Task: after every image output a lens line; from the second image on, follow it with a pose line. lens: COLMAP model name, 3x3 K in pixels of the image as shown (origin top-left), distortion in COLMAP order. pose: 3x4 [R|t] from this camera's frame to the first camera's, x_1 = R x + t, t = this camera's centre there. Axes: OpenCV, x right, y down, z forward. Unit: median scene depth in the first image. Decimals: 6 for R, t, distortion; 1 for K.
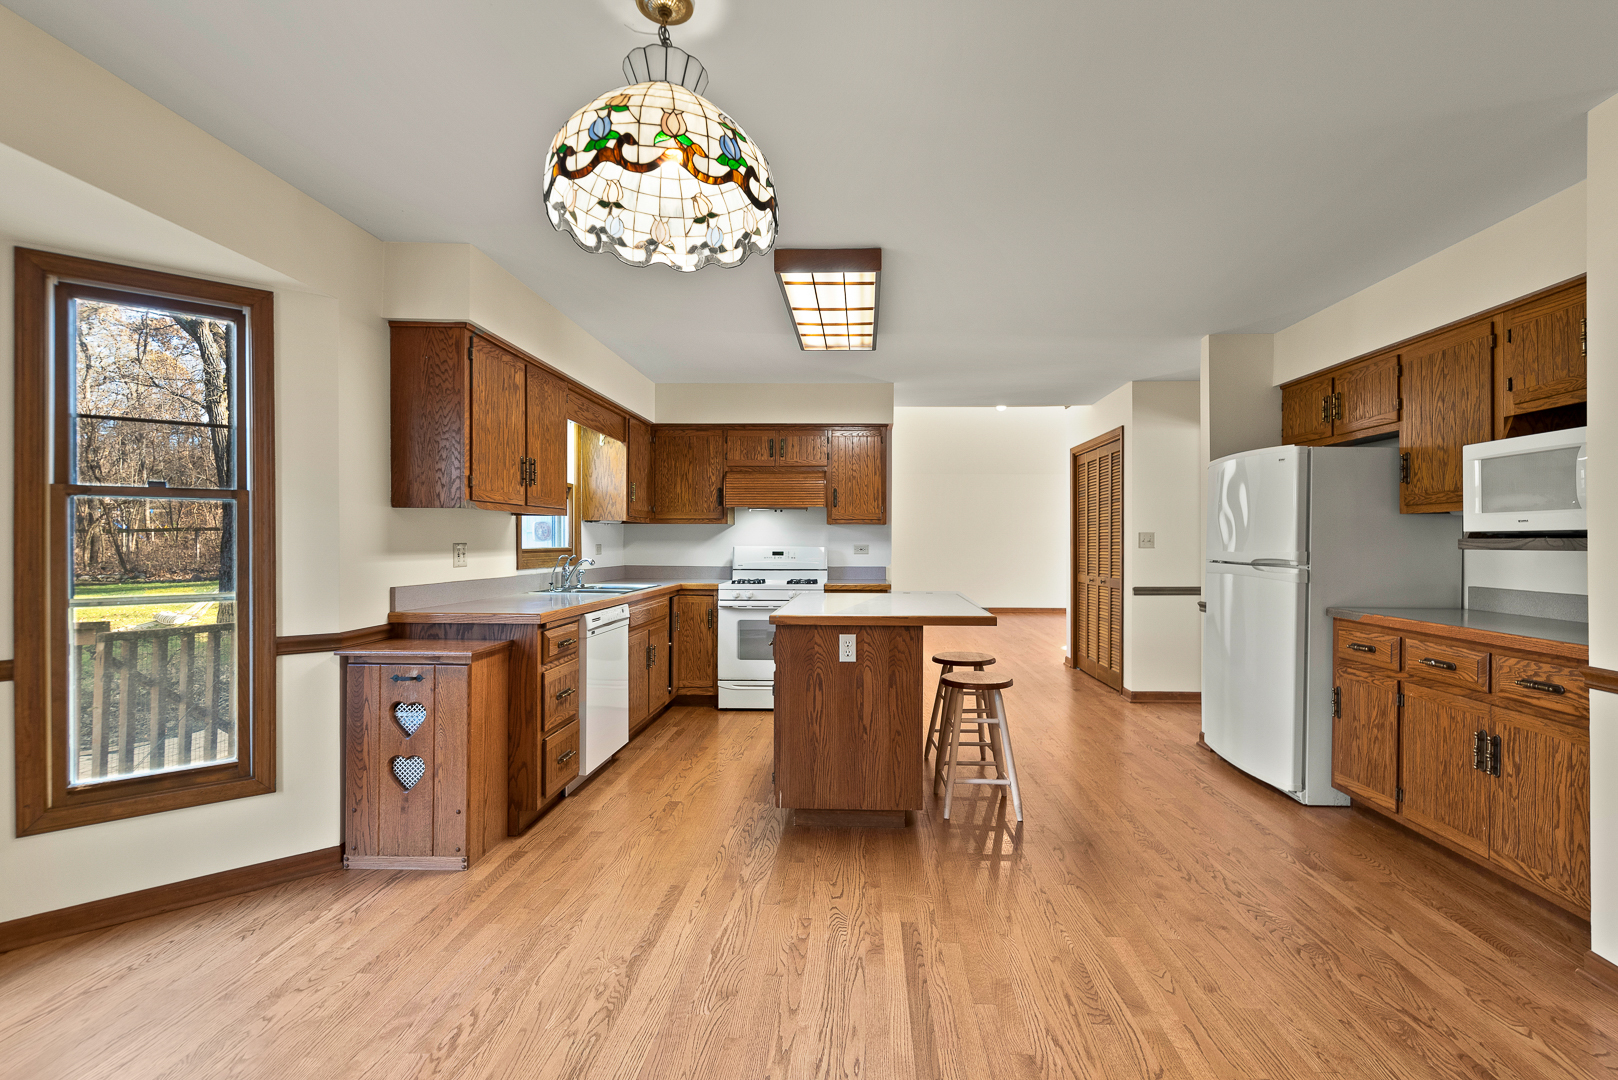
lens RADIAL K [[704.3, 0, 818.2], [0, 704.3, 537.8], [0, 0, 1]] dist [-0.002783, 0.000601]
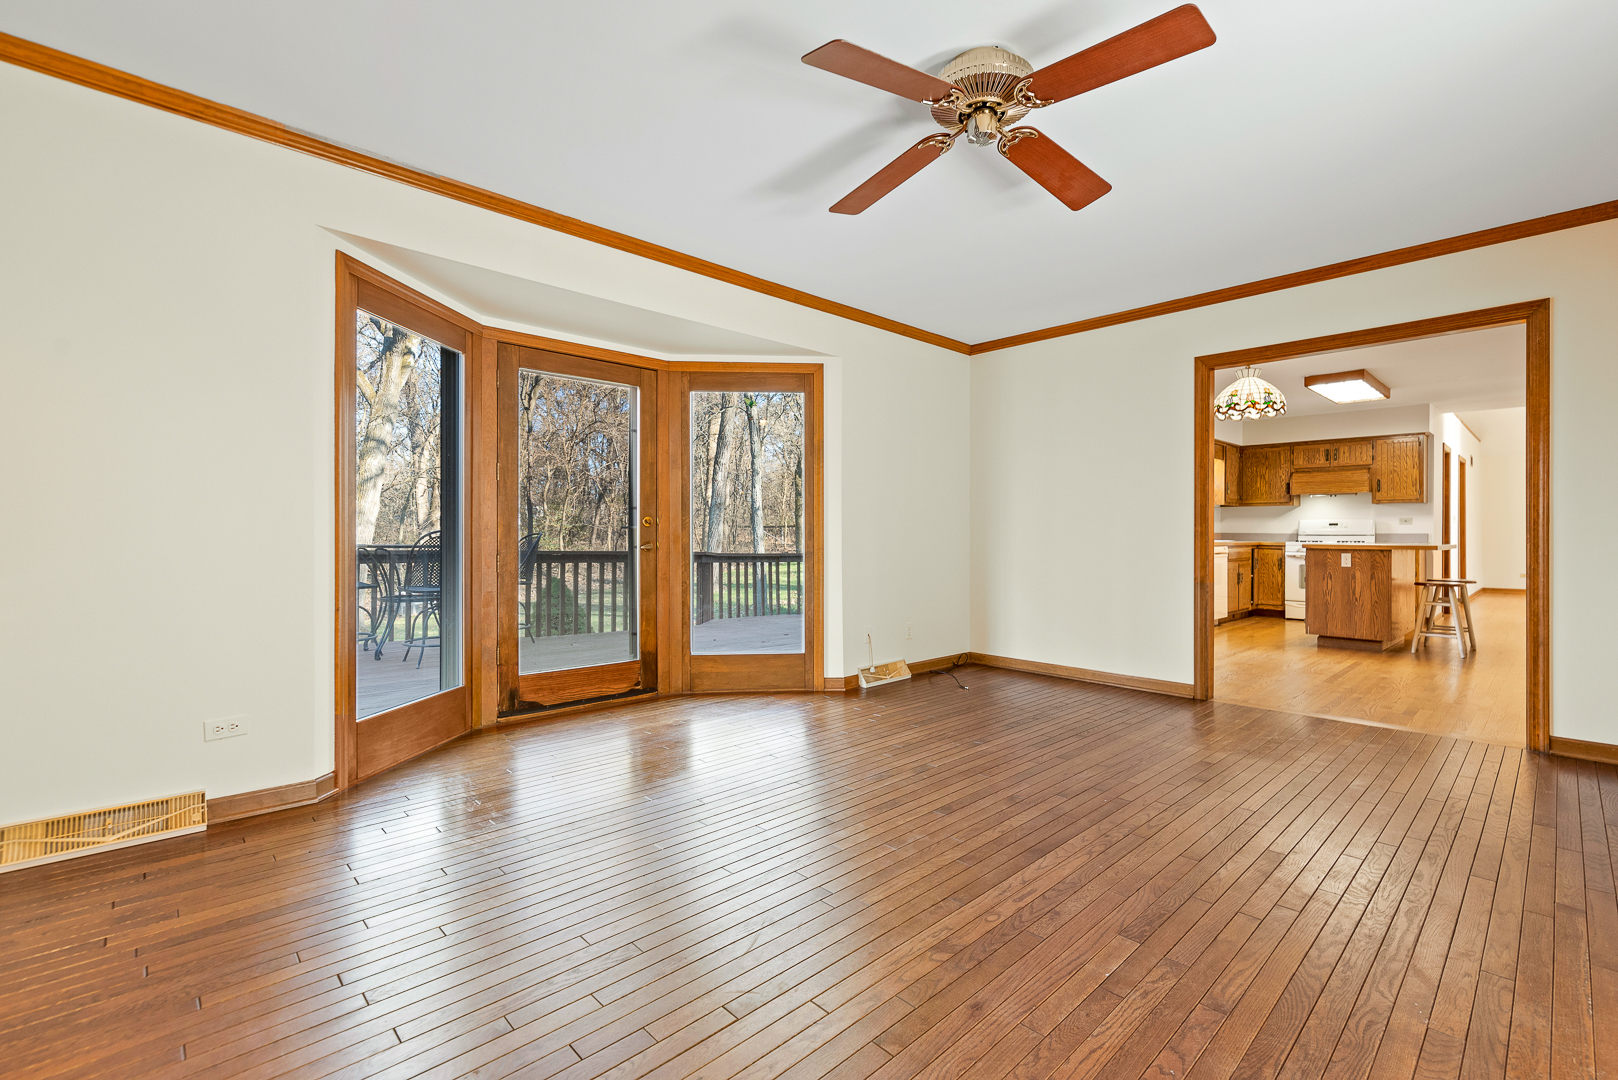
lens RADIAL K [[745.4, 0, 822.8], [0, 745.4, 542.4], [0, 0, 1]] dist [0.000391, 0.000115]
pose [[0.741036, 0.003918, -0.671454, 0.225025], [0.003435, 0.999948, 0.009626, 0.046233], [0.671457, -0.009440, 0.740983, -1.008020]]
